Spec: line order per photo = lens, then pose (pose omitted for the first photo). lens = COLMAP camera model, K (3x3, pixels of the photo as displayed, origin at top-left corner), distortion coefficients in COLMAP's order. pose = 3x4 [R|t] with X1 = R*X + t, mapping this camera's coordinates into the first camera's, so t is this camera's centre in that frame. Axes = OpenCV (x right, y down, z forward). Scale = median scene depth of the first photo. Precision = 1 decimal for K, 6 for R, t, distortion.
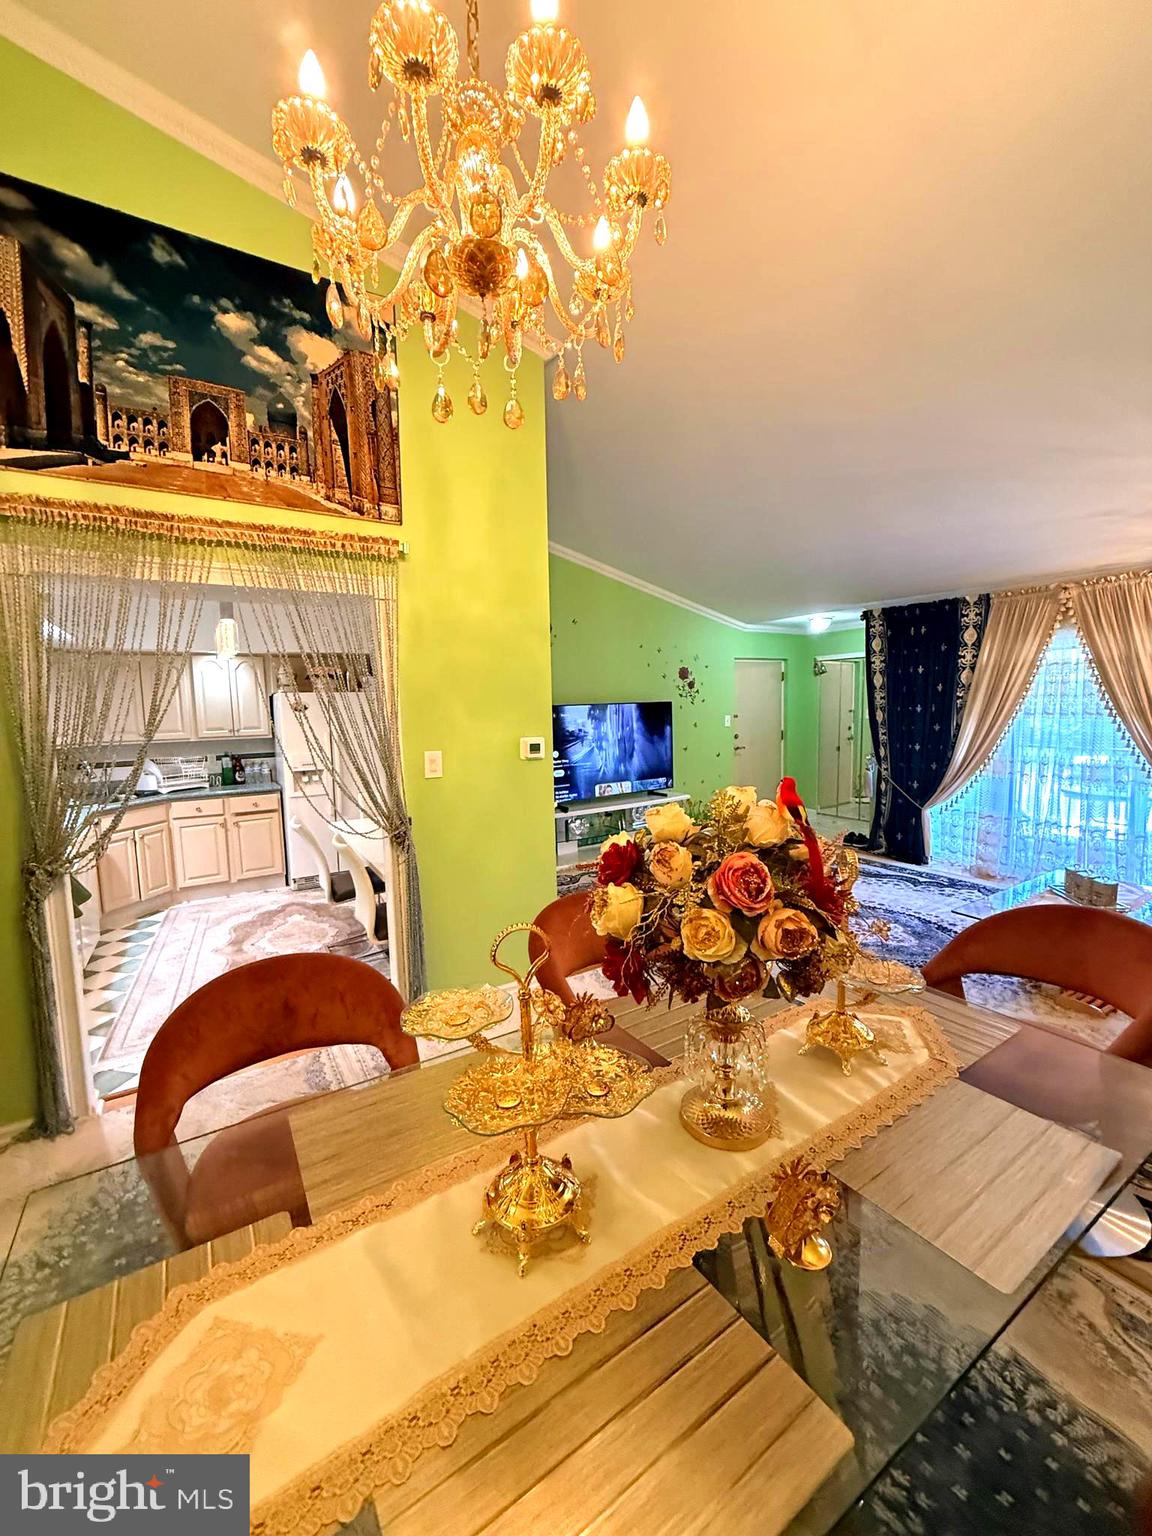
lens RADIAL K [[611.3, 0, 571.4], [0, 611.3, 763.7], [0, 0, 1]] dist [0.000749, -0.000121]
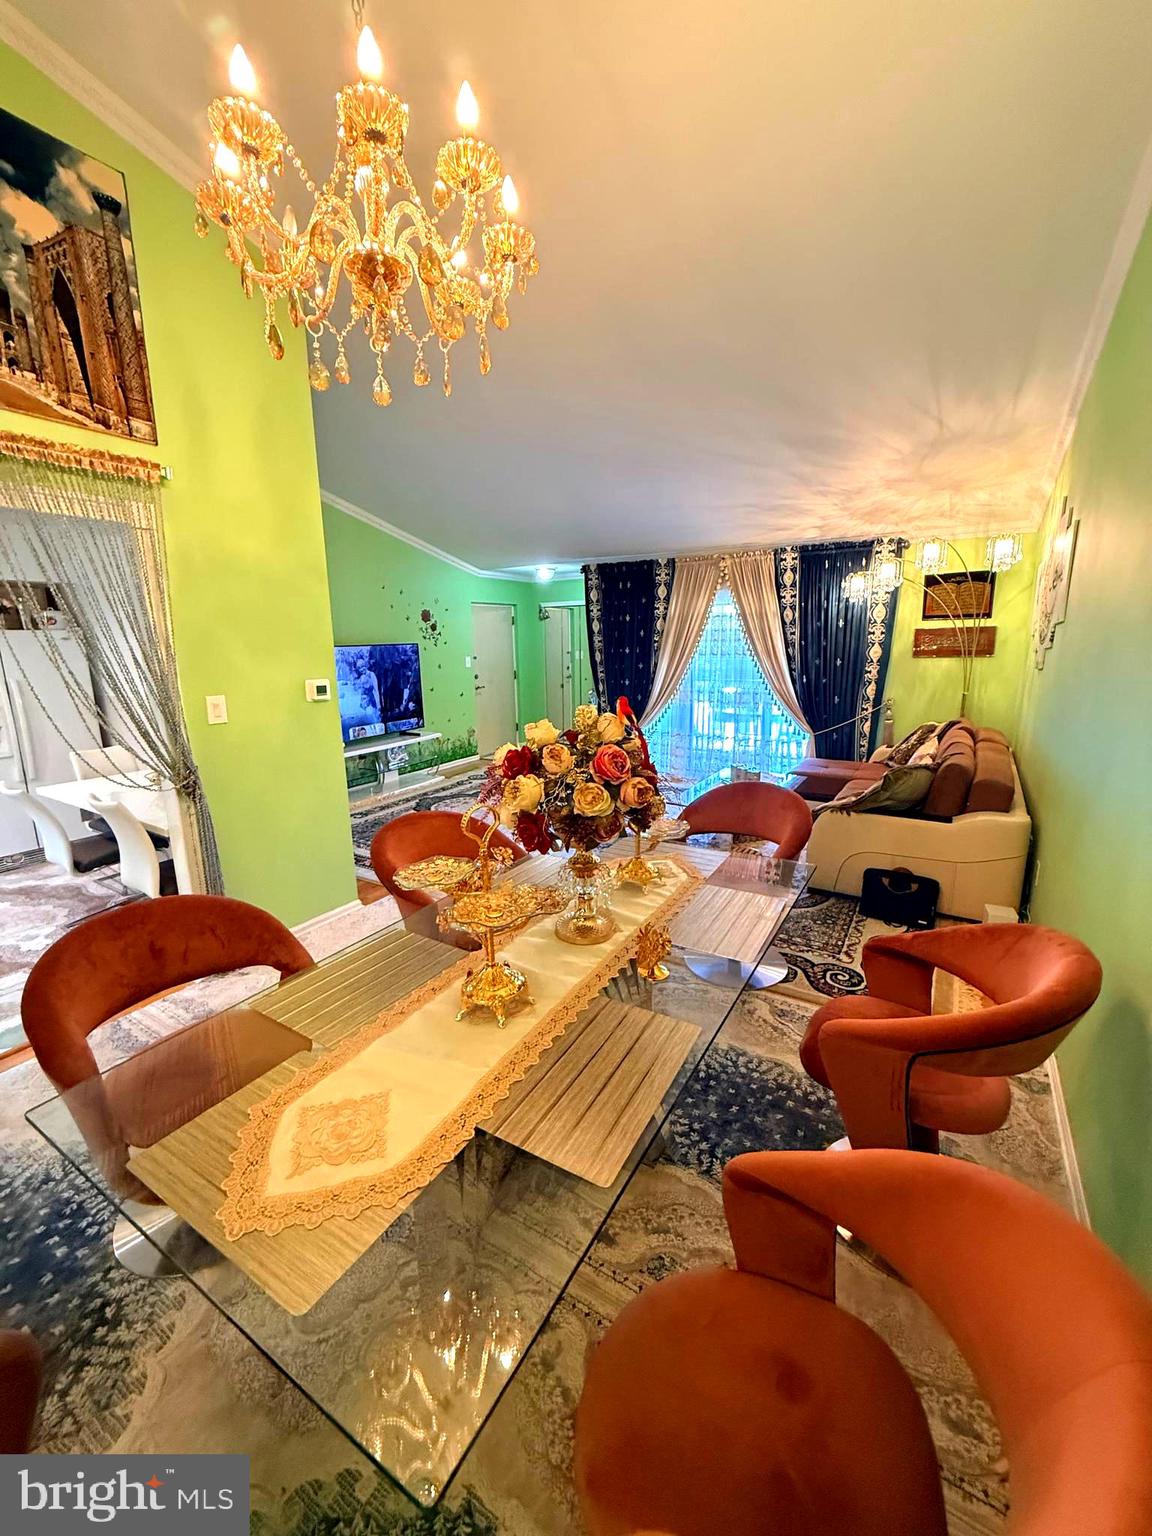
lens RADIAL K [[611.3, 0, 571.4], [0, 611.3, 763.7], [0, 0, 1]] dist [0.000749, -0.000121]
pose [[0.896642, -0.080962, 0.435290, -0.163933], [0.039948, 0.993923, 0.102578, 0.009920], [-0.440950, -0.074586, 0.894427, -0.119116]]
